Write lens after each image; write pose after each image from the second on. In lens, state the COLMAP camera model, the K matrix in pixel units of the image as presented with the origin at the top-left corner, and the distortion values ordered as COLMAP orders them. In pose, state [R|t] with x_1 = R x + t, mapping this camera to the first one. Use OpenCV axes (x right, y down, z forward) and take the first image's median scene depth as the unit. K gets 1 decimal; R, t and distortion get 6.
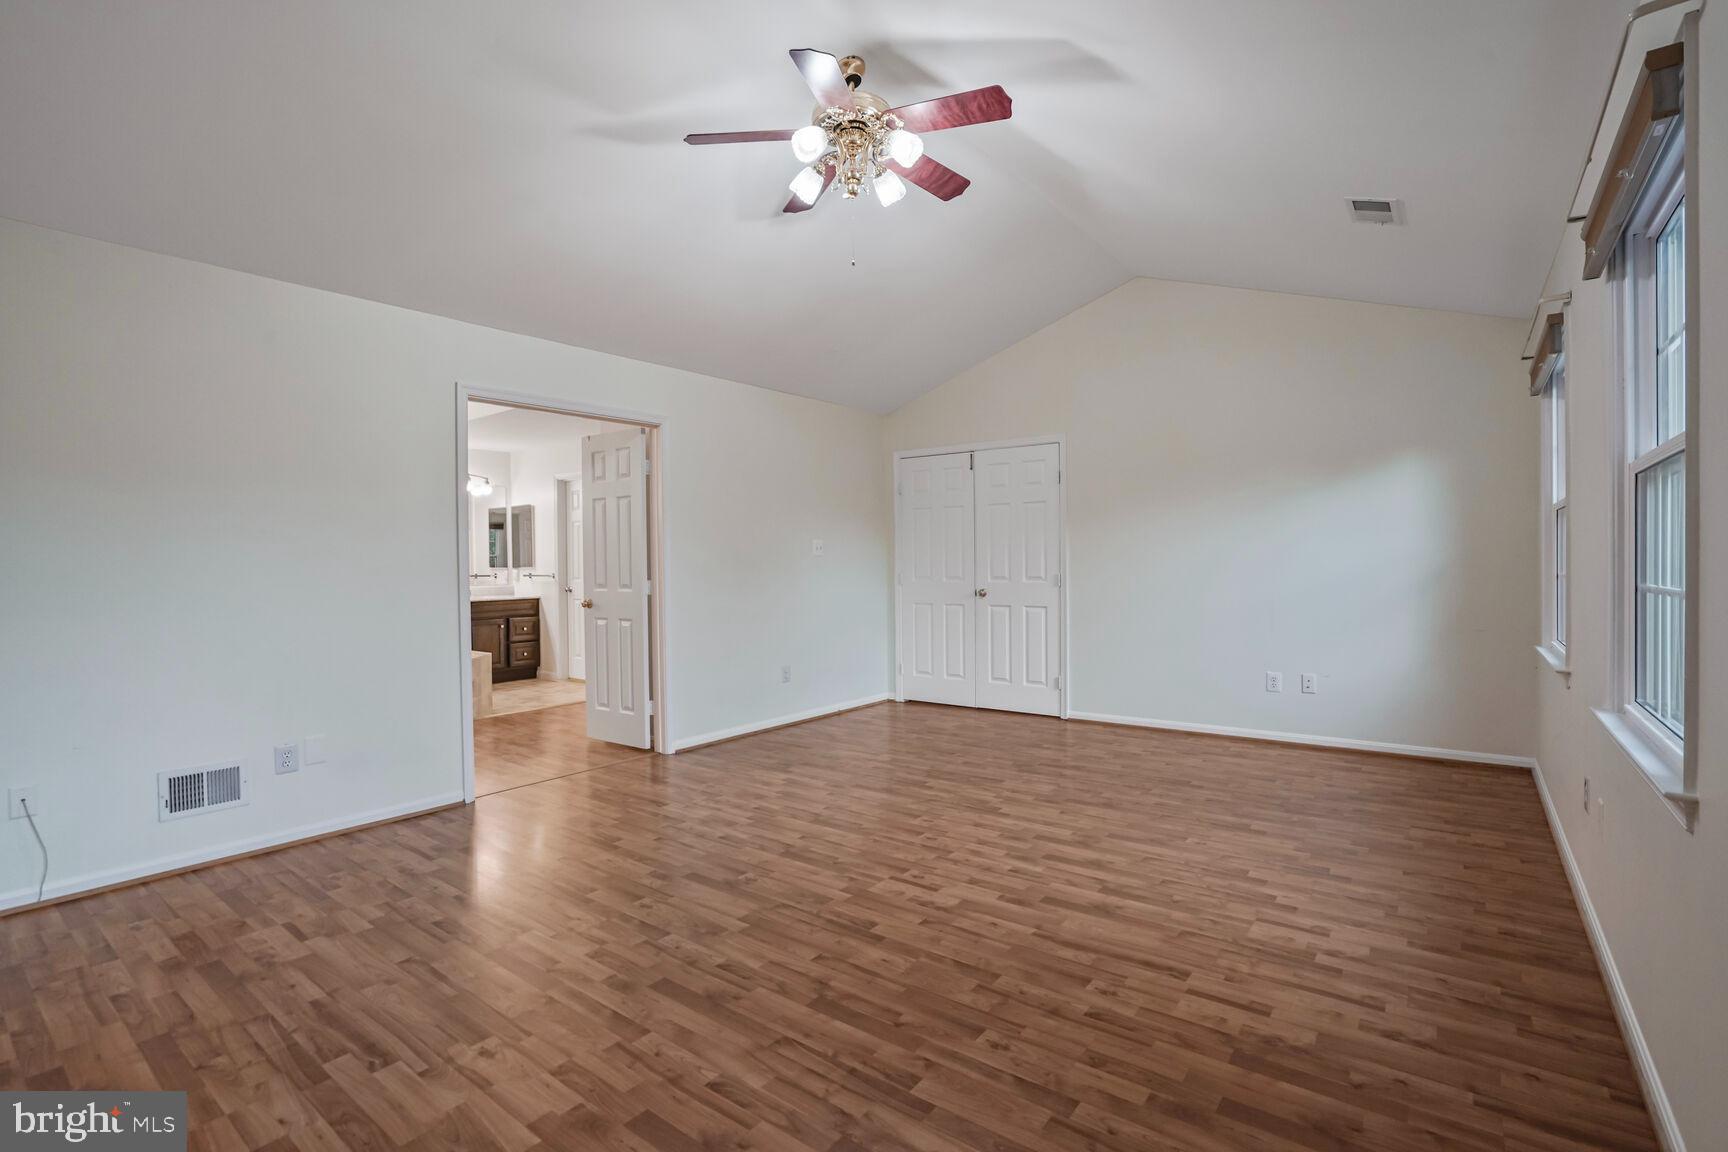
lens RADIAL K [[799.6, 0, 858.5], [0, 799.6, 570.5], [0, 0, 1]] dist [-0.072592, 0.032828]
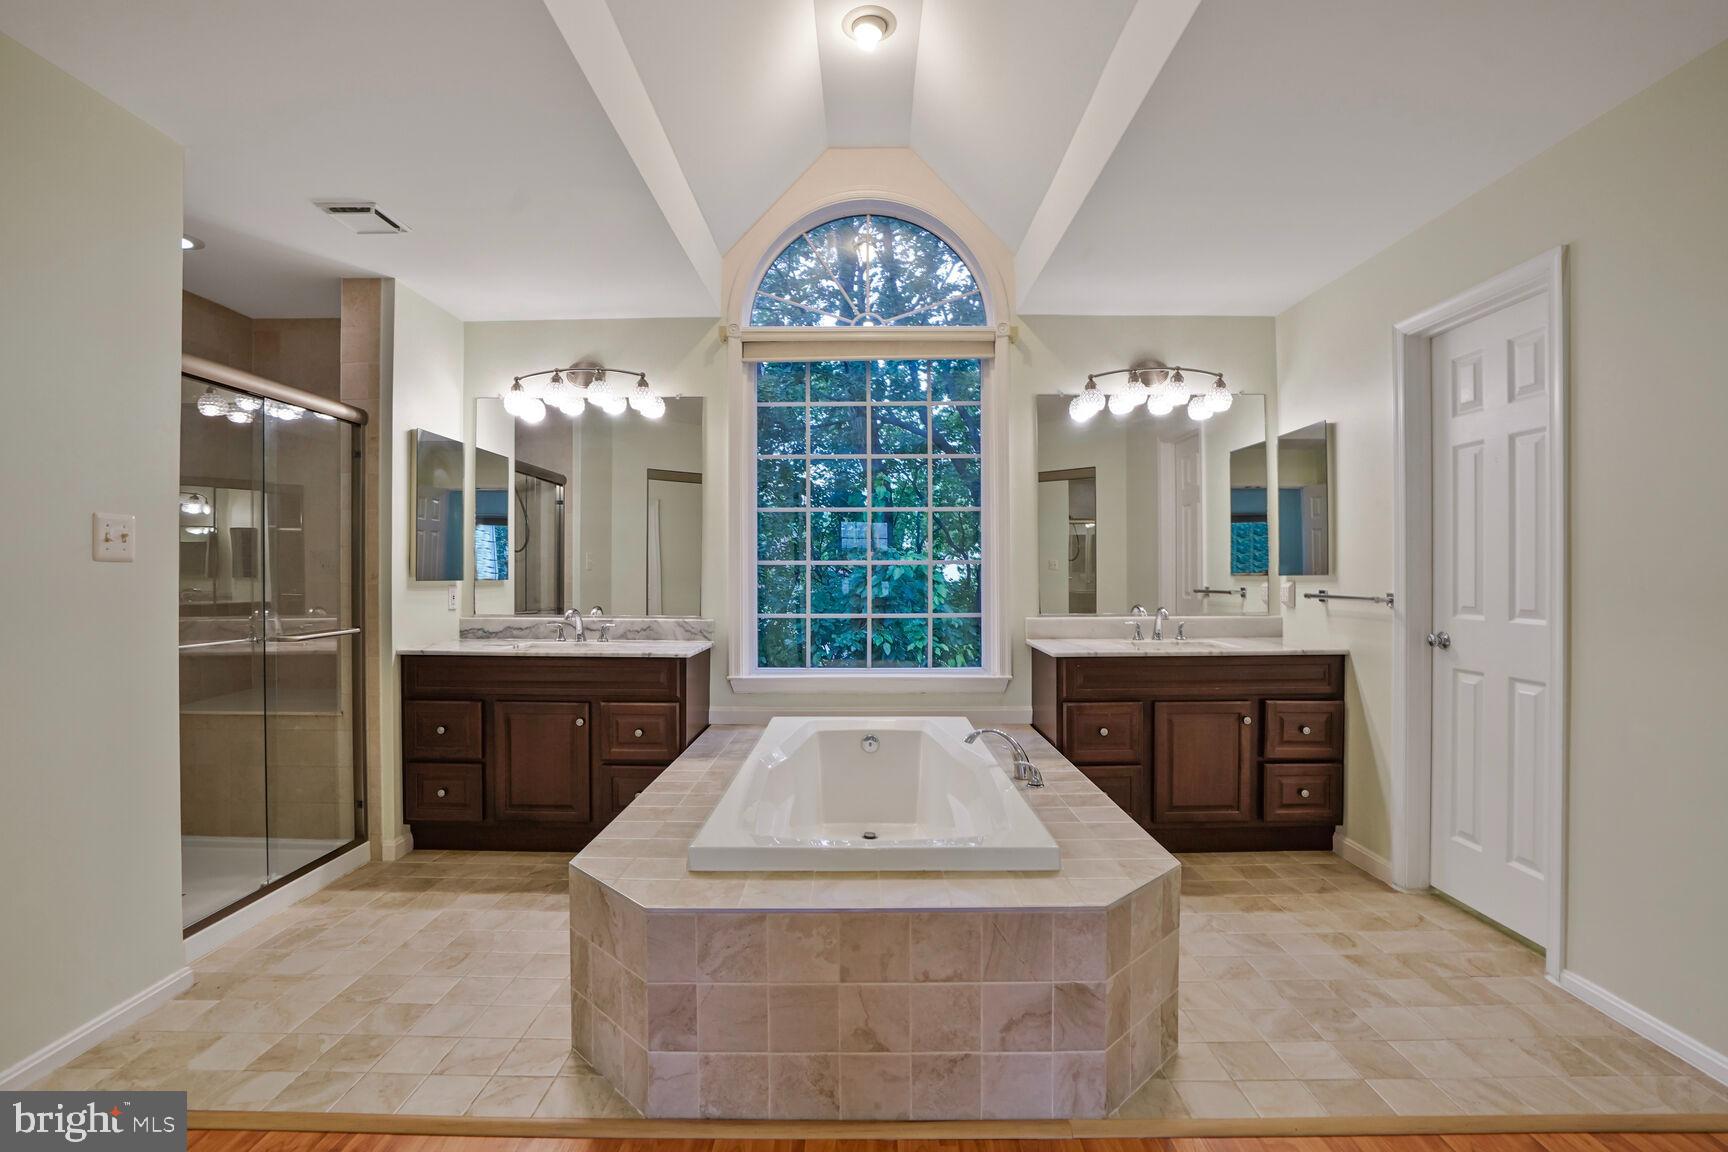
lens RADIAL K [[793.2, 0, 864.0], [0, 793.2, 576.0], [0, 0, 1]] dist [-0.049512, 0.014823]
pose [[0.606011, 0.012779, -0.795353, -0.374582], [-0.012196, 0.999903, 0.006773, -0.006112], [0.795363, 0.005596, 0.606108, 0.891495]]
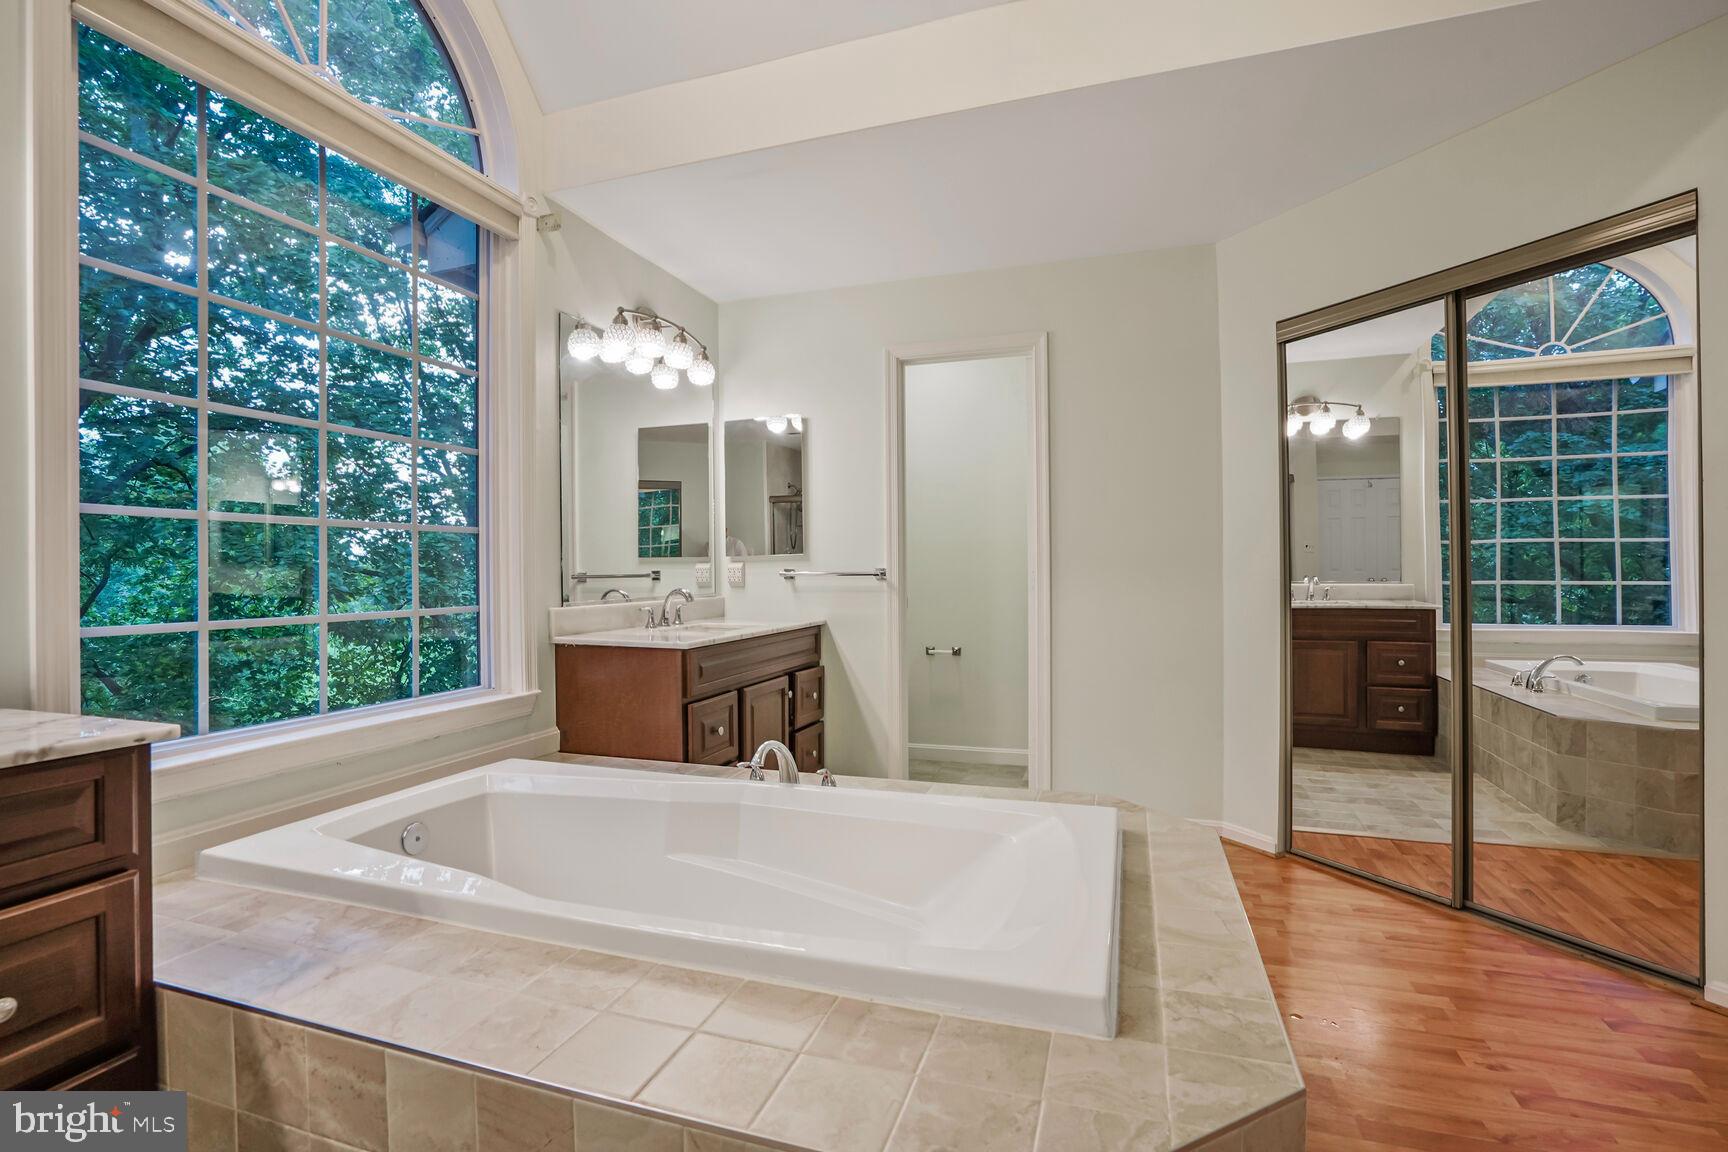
lens RADIAL K [[799.6, 0, 858.5], [0, 799.6, 570.5], [0, 0, 1]] dist [-0.072592, 0.032828]
pose [[0.946700, 0.003859, 0.322092, -0.824798], [0.001654, 0.999857, -0.016841, 0.018859], [-0.322111, 0.016476, 0.946559, 0.881881]]
